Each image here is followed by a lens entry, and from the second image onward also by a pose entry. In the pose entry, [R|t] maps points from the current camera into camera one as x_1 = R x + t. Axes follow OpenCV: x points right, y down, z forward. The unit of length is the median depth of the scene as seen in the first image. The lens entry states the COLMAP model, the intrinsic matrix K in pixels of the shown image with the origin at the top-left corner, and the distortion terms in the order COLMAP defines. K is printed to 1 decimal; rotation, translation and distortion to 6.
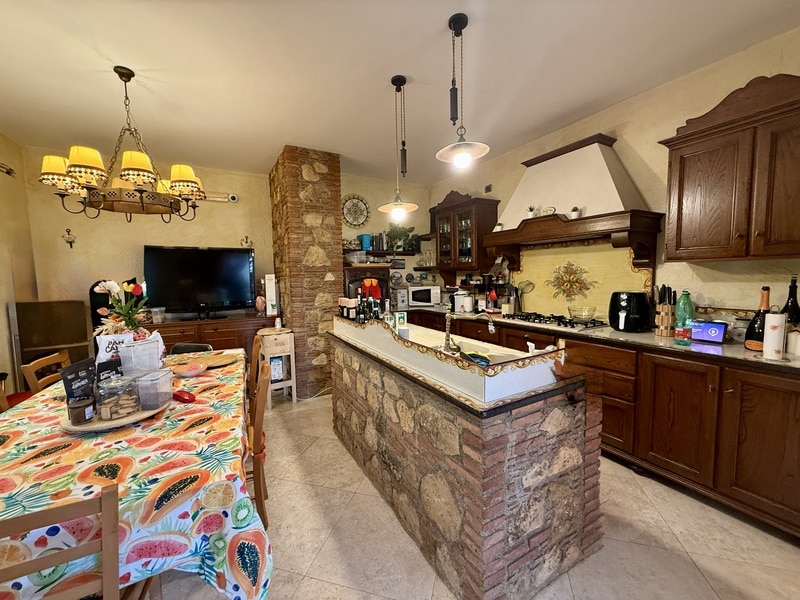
lens RADIAL K [[319.4, 0, 397.3], [0, 319.4, 299.5], [0, 0, 1]] dist [-0.000133, -0.000390]
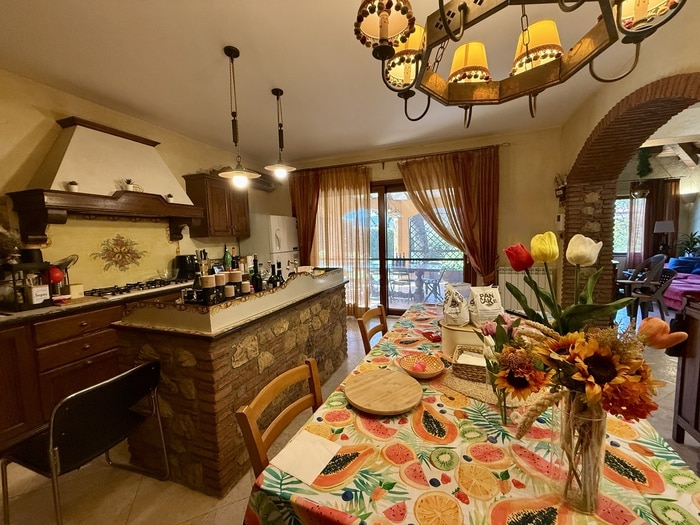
lens RADIAL K [[279.5, 0, 347.0], [0, 279.5, 263.5], [0, 0, 1]] dist [-0.000133, -0.000390]
pose [[-0.638342, -0.034862, 0.768963, -0.892929], [0.100337, 0.986682, 0.128027, -0.083498], [-0.763185, 0.158881, -0.626343, 1.306663]]
